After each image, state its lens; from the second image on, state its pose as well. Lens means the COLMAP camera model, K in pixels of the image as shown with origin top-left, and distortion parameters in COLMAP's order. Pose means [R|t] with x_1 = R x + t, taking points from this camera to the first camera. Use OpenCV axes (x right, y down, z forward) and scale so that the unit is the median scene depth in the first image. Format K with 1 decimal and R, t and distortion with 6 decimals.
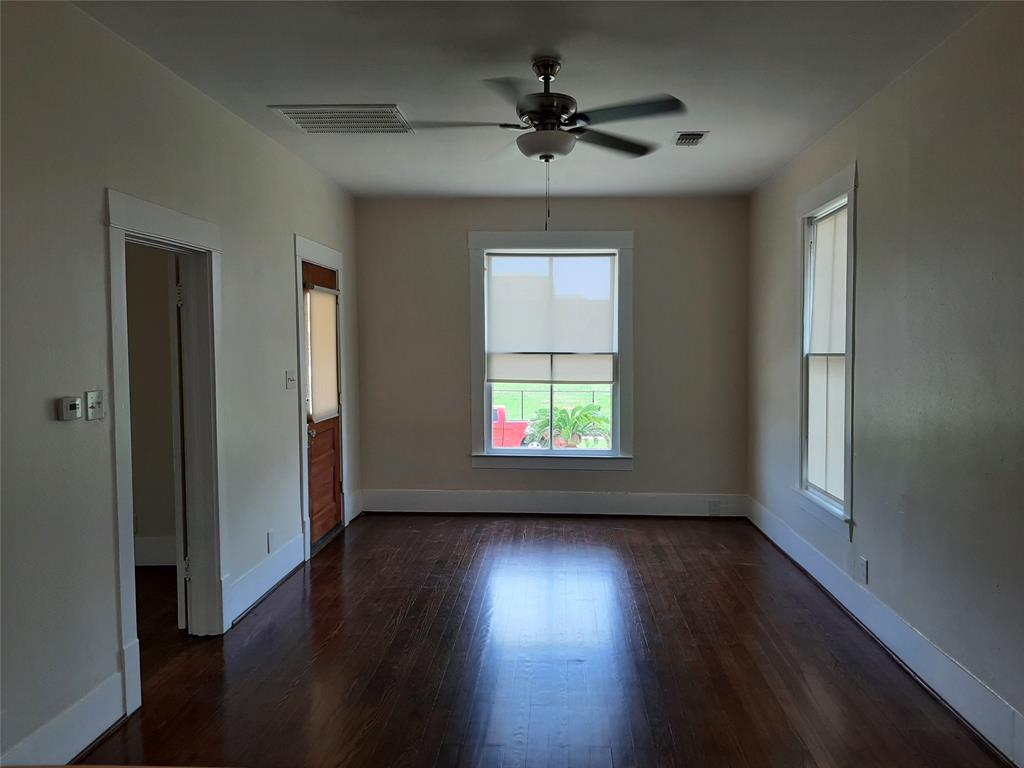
lens RADIAL K [[796.0, 0, 519.0], [0, 796.0, 390.3], [0, 0, 1]] dist [0.042863, -0.086894]
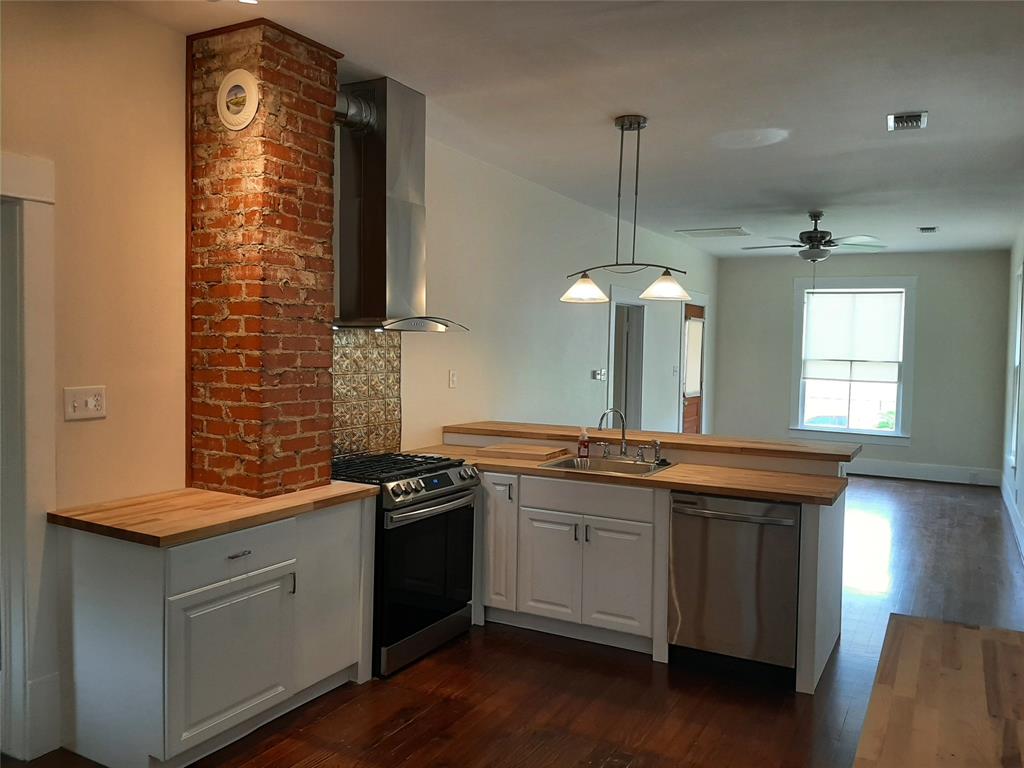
lens RADIAL K [[796.0, 0, 515.7], [0, 796.0, 394.3], [0, 0, 1]] dist [0.042863, -0.086894]
pose [[0.901244, 0.045999, -0.430864, 0.126411], [-0.047081, 0.998858, 0.008159, 0.032568], [0.430748, 0.012933, 0.902380, -0.595693]]
